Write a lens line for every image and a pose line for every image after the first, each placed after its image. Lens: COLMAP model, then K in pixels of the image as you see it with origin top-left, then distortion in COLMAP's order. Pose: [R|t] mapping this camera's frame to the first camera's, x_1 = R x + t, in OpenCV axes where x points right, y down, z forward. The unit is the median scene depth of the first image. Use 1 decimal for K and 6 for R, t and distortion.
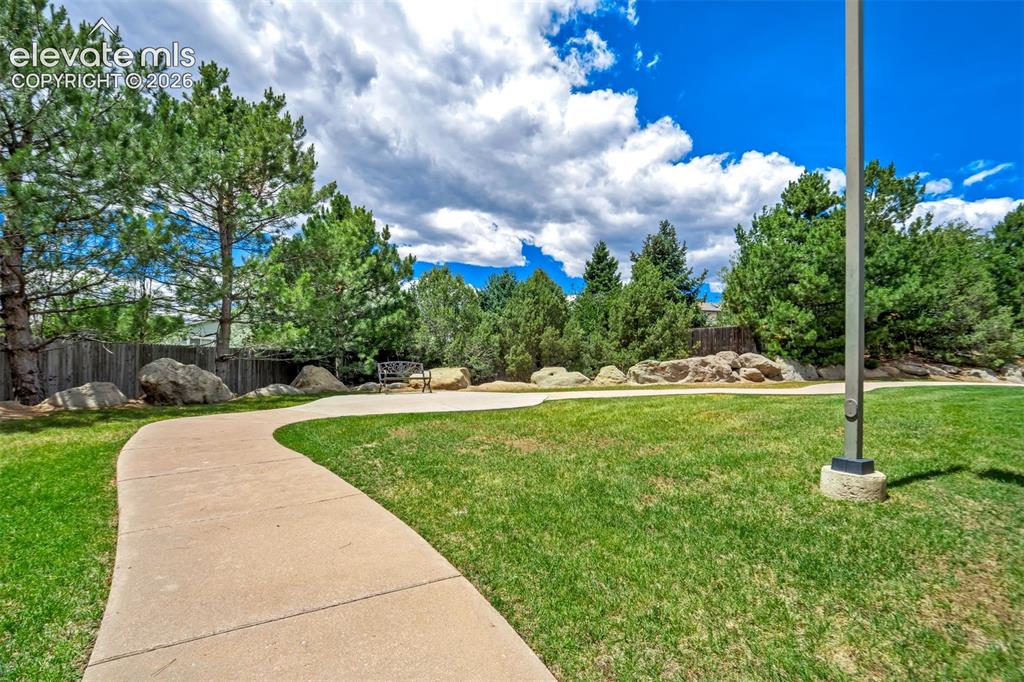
lens RADIAL K [[487.8, 0, 514.4], [0, 487.8, 332.3], [0, 0, 1]] dist [-0.006098, -0.000431]
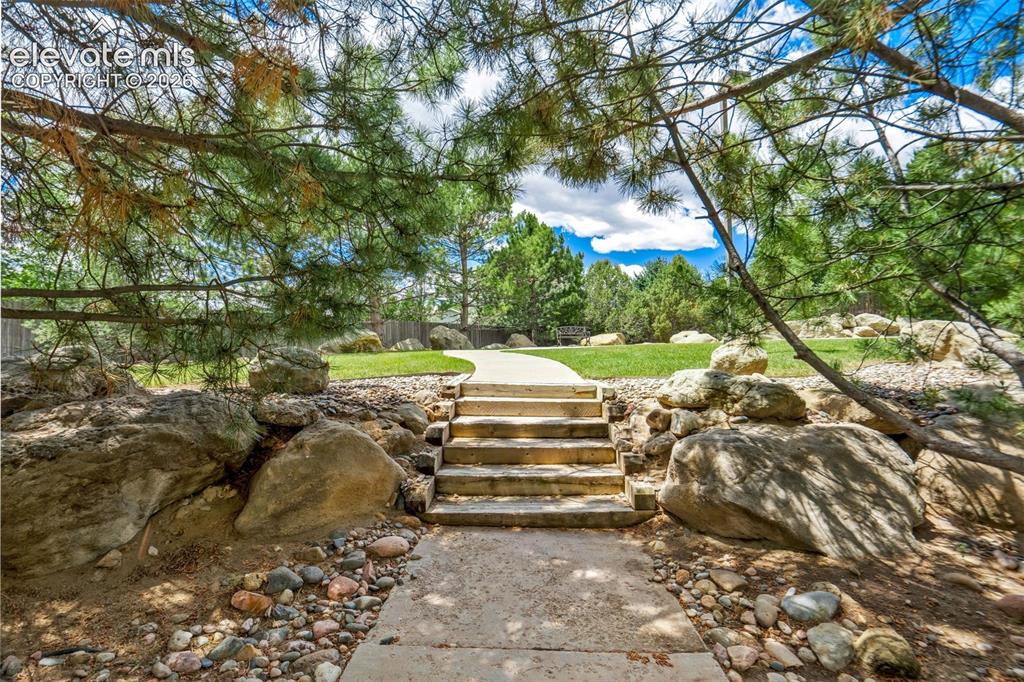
lens RADIAL K [[487.8, 0, 514.8], [0, 487.8, 339.7], [0, 0, 1]] dist [-0.006098, -0.000431]
pose [[0.917697, -0.017410, -0.396900, 0.170152], [0.032314, 0.999000, 0.030894, 0.040187], [0.395965, -0.041177, 0.917342, -0.369521]]
